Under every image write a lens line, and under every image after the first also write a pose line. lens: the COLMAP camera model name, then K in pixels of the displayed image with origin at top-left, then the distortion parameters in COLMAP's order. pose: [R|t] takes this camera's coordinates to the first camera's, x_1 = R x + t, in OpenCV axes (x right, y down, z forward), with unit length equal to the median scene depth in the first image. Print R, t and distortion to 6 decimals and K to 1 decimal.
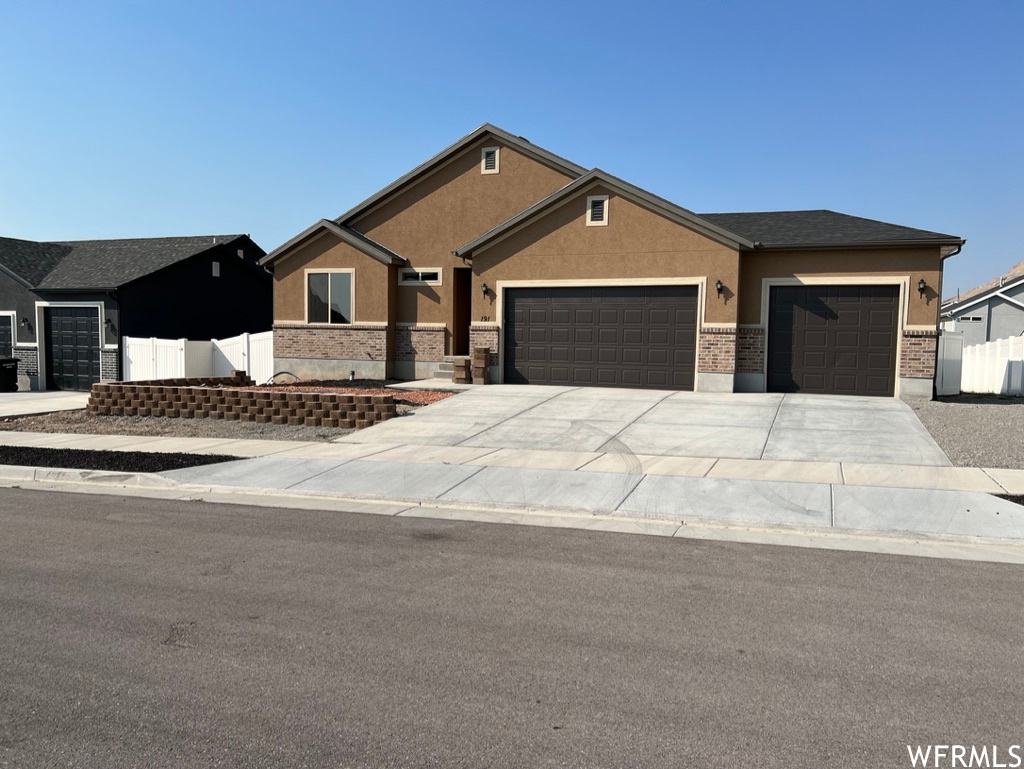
lens RADIAL K [[762.2, 0, 512.0], [0, 762.2, 384.5], [0, 0, 1]] dist [0.068889, -0.082542]
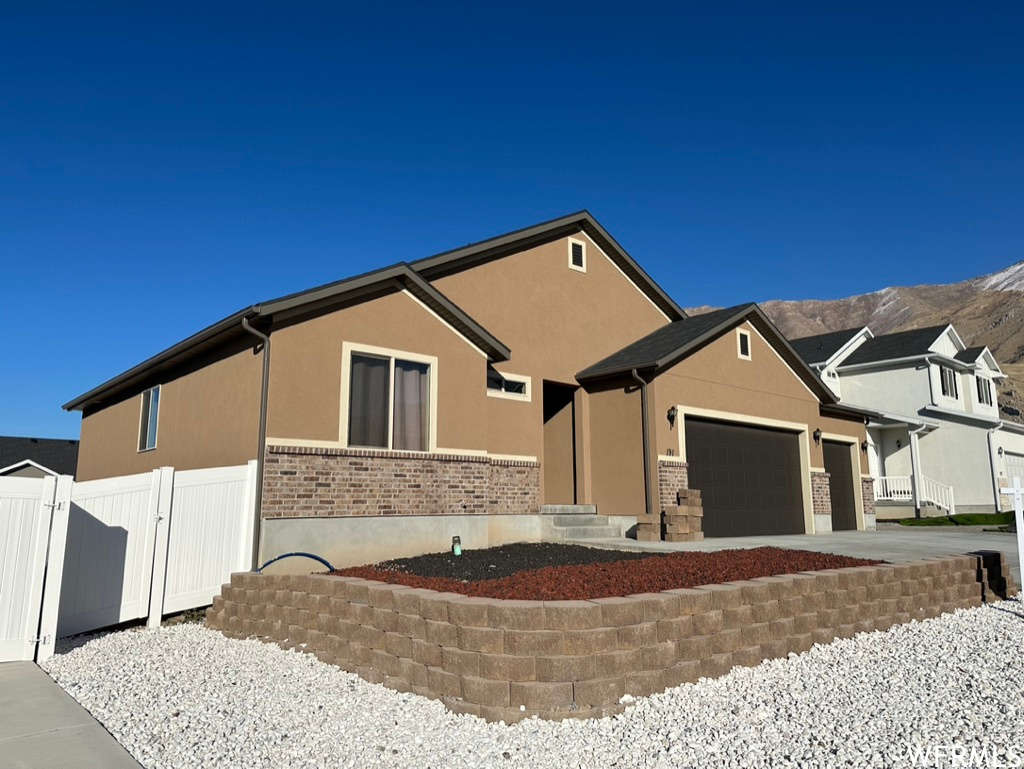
lens RADIAL K [[707.5, 0, 513.7], [0, 707.5, 379.0], [0, 0, 1]] dist [0.105141, -0.141996]
pose [[0.456096, 0.139335, 0.878955, -0.750118], [0.064360, 0.979916, -0.188737, -0.033477], [-0.887600, 0.142652, 0.437969, 0.819560]]
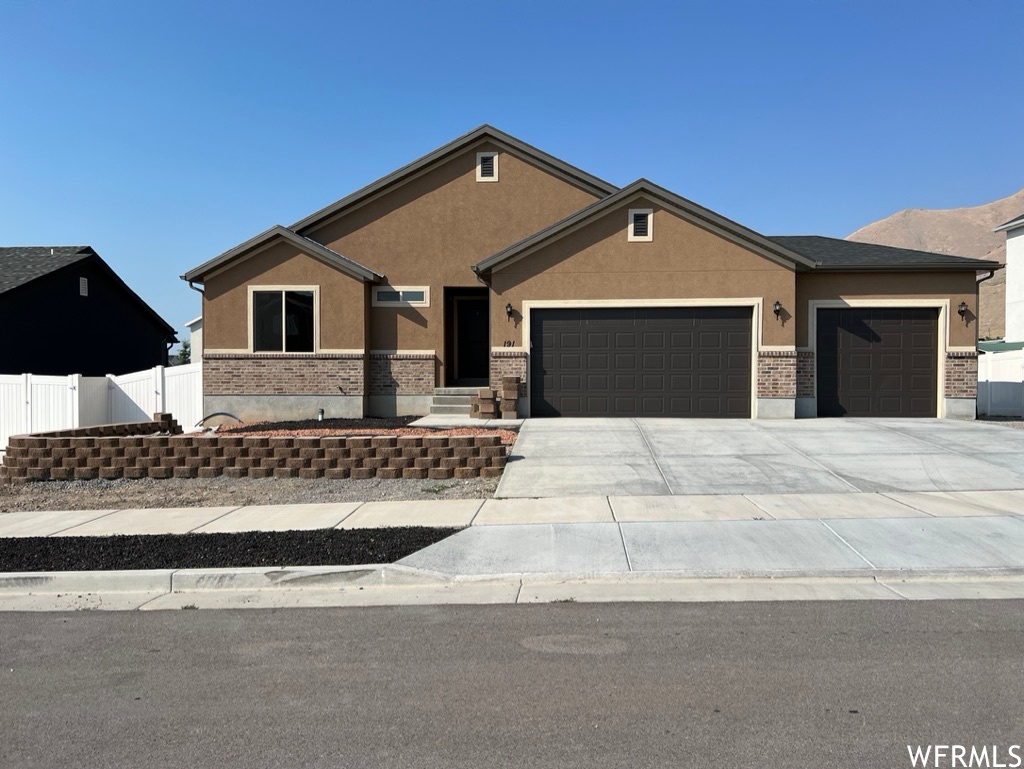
lens RADIAL K [[762.2, 0, 512.0], [0, 762.2, 384.5], [0, 0, 1]] dist [0.068889, -0.082542]
pose [[0.953677, -0.020569, 0.300128, -0.295864], [0.033702, 0.998684, -0.038647, -0.005988], [-0.298939, 0.046972, 0.953116, 0.171226]]
